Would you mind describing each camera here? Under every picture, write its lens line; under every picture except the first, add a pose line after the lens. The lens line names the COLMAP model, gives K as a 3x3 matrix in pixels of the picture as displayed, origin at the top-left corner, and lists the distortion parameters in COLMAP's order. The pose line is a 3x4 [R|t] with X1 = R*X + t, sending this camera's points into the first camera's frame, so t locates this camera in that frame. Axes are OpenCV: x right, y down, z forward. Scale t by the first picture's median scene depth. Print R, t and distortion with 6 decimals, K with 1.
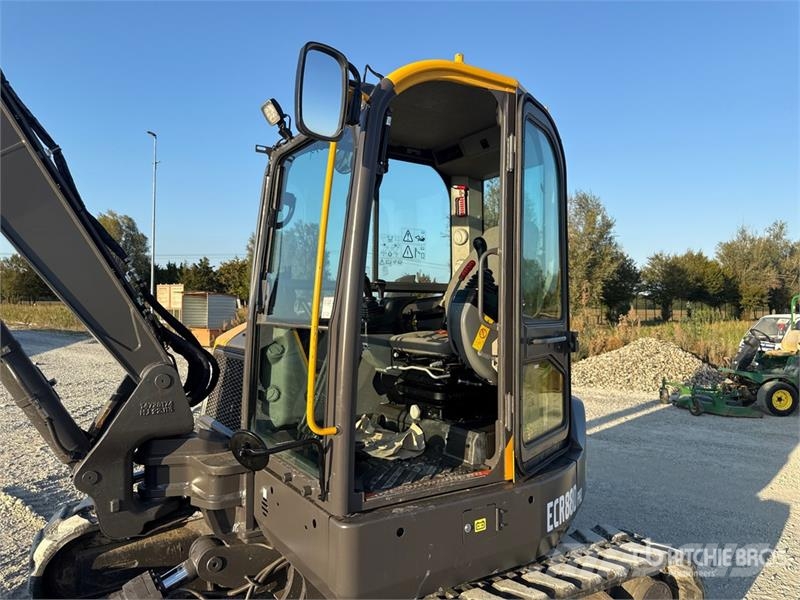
lens RADIAL K [[569.1, 0, 395.1], [0, 569.1, 295.7], [0, 0, 1]] dist [0.030116, -0.034197]
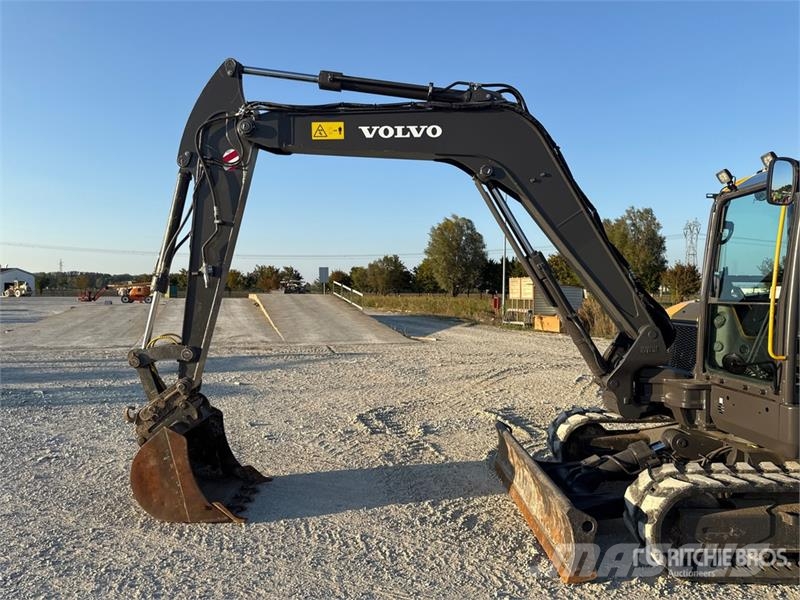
lens RADIAL K [[556.0, 0, 396.6], [0, 556.0, 302.8], [0, 0, 1]] dist [0.096865, -0.129946]
pose [[0.849611, 0.003055, -0.527400, -0.062498], [0.012204, 0.999602, 0.025450, -0.001890], [0.527268, -0.028059, 0.849236, -0.372778]]
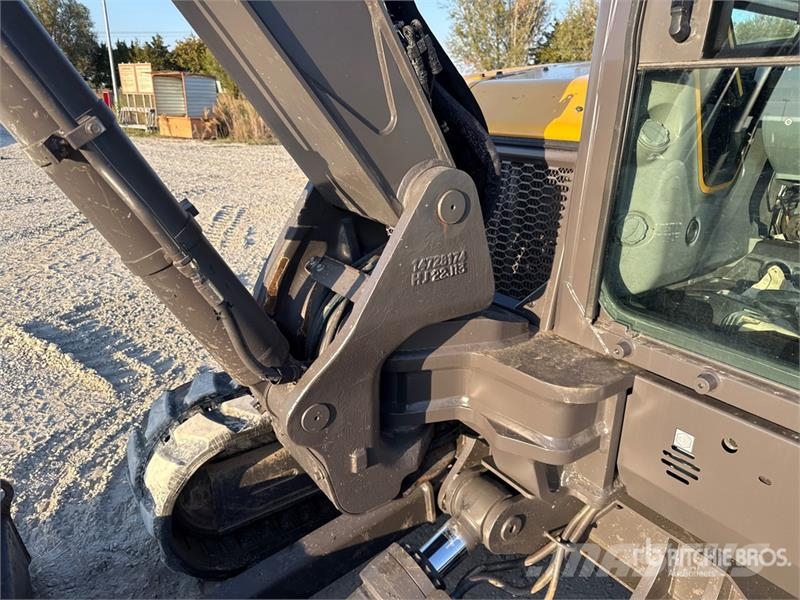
lens RADIAL K [[577.6, 0, 400.0], [0, 577.6, 300.0], [0, 0, 1]] dist [-0.017099, -0.000834]
pose [[0.998695, -0.011412, 0.049777, -0.190051], [-0.006893, 0.935667, 0.352817, 0.026357], [-0.050601, -0.352700, 0.934367, 0.235168]]
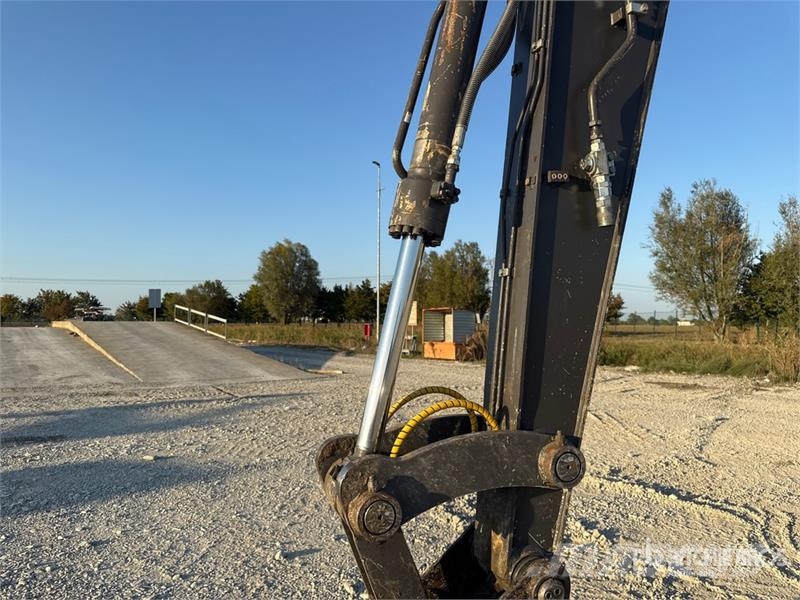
lens RADIAL K [[559.2, 0, 404.6], [0, 559.2, 301.4], [0, 0, 1]] dist [0.172995, -0.323857]
pose [[0.975104, -0.016851, -0.221107, -0.685847], [0.011525, 0.999612, -0.025355, 0.026912], [0.221448, 0.022175, 0.974920, -0.105622]]
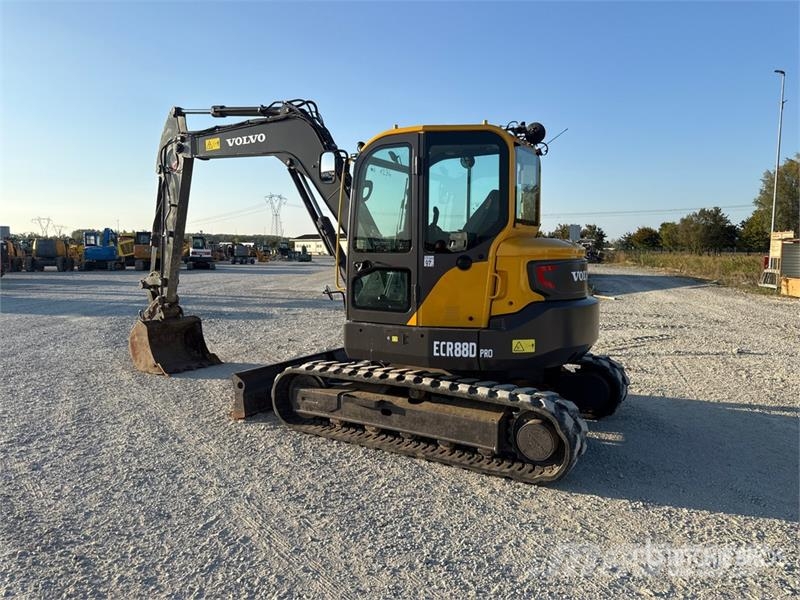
lens RADIAL K [[566.0, 0, 400.0], [0, 566.0, 300.0], [0, 0, 1]] dist [0.001625, 0.000425]
pose [[0.453203, 0.069616, -0.888685, 0.720328], [0.013505, 0.996295, 0.084933, 0.019561], [0.891305, -0.050494, 0.450583, 0.006726]]
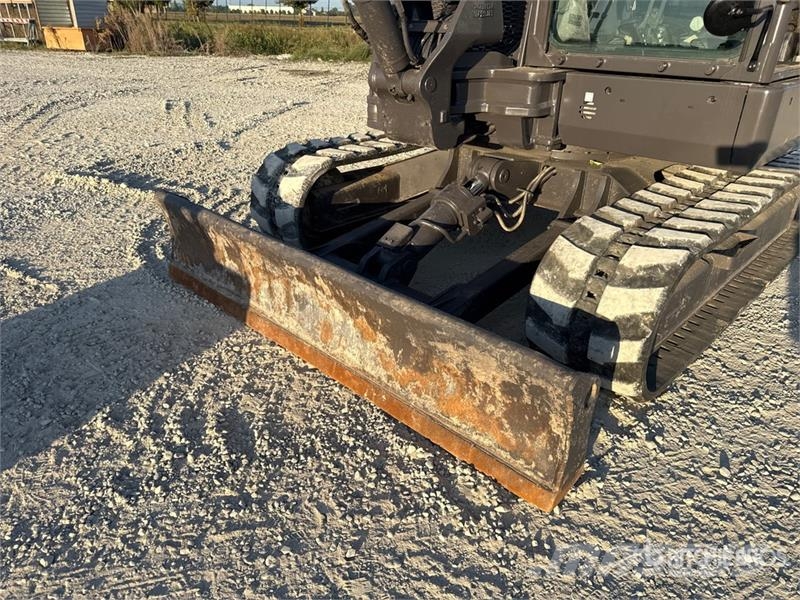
lens RADIAL K [[569.1, 0, 395.1], [0, 569.1, 295.7], [0, 0, 1]] dist [0.030116, -0.034197]
pose [[0.974039, -0.091873, 0.206897, -0.323829], [-0.012780, 0.890171, 0.455447, 0.075787], [-0.226017, -0.446268, 0.865888, -0.000284]]
